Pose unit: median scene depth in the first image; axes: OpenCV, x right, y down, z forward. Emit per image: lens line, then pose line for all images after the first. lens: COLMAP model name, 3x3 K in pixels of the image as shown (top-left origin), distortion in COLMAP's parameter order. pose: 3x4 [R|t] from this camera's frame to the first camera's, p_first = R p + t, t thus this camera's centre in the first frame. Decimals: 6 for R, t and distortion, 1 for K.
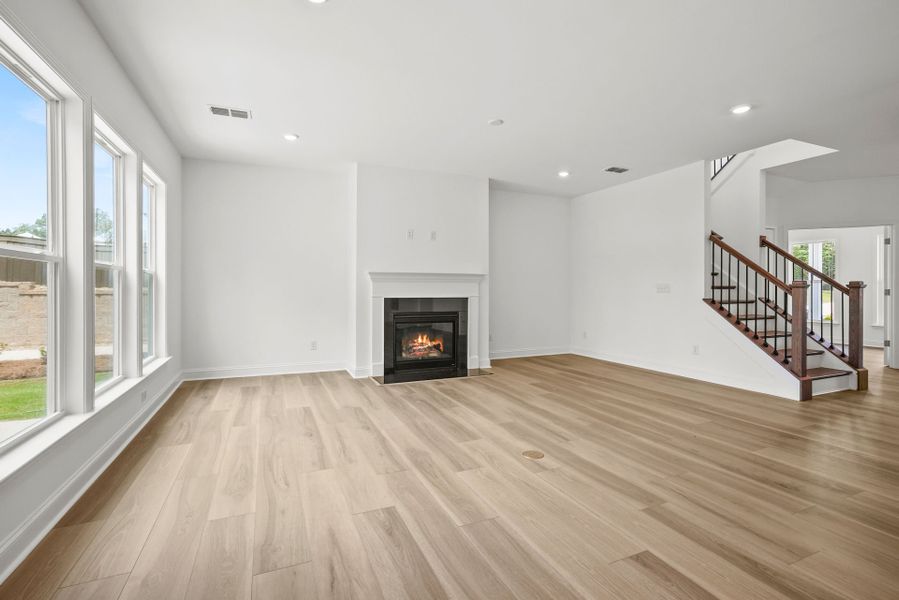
lens RADIAL K [[417.4, 0, 448.2], [0, 417.4, 290.2], [0, 0, 1]] dist [-0.038703, 0.022736]
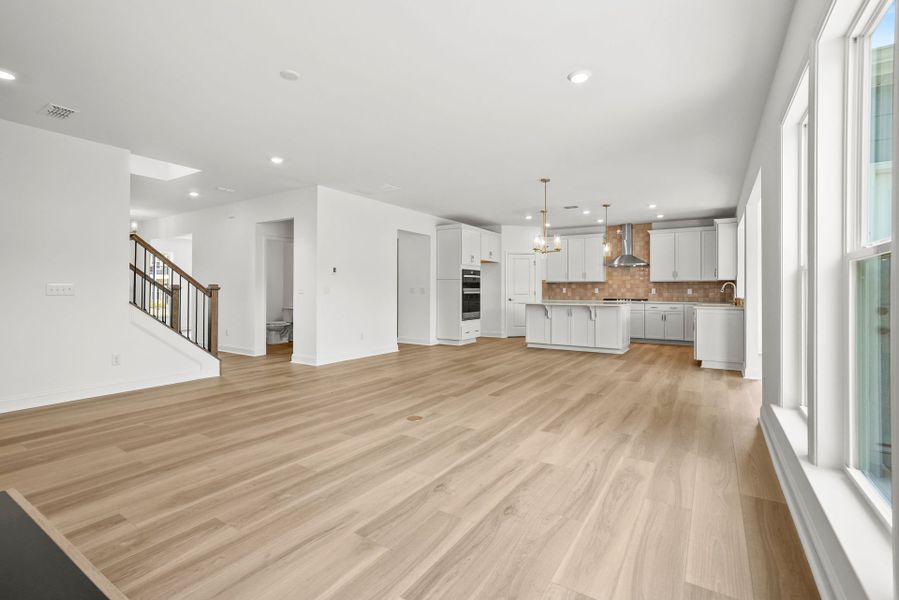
lens RADIAL K [[417.4, 0, 448.2], [0, 417.4, 290.2], [0, 0, 1]] dist [-0.038703, 0.022736]
pose [[-0.554494, -0.002171, 0.832185, -0.771961], [-0.002611, 0.999996, 0.000869, -0.007213], [-0.832184, -0.001691, -0.554497, 1.342419]]
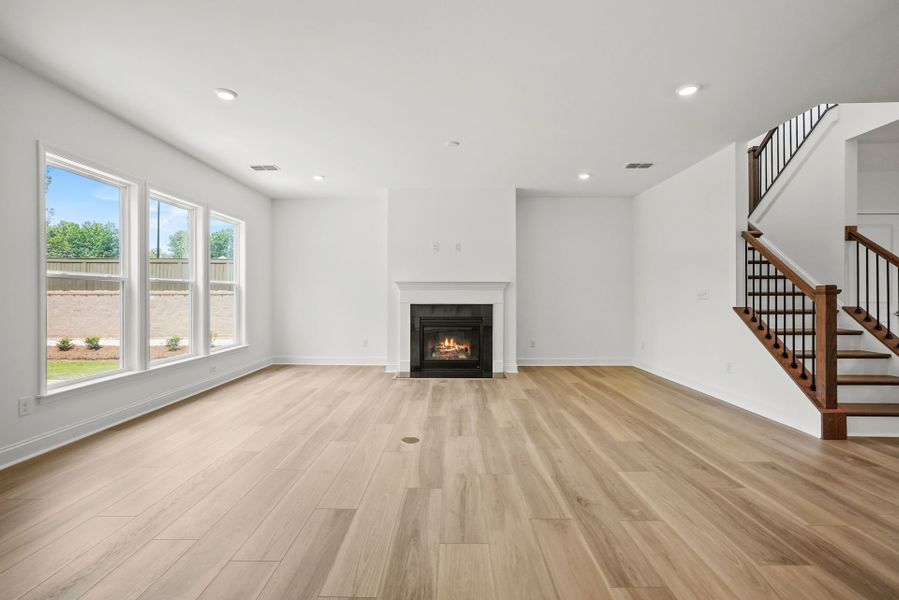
lens RADIAL K [[417.4, 0, 448.2], [0, 417.4, 290.2], [0, 0, 1]] dist [-0.038703, 0.022736]
pose [[0.911708, -0.006463, -0.410788, 0.632417], [-0.001653, 0.999810, -0.019398, 0.004897], [0.410836, 0.018364, 0.911524, -0.005234]]
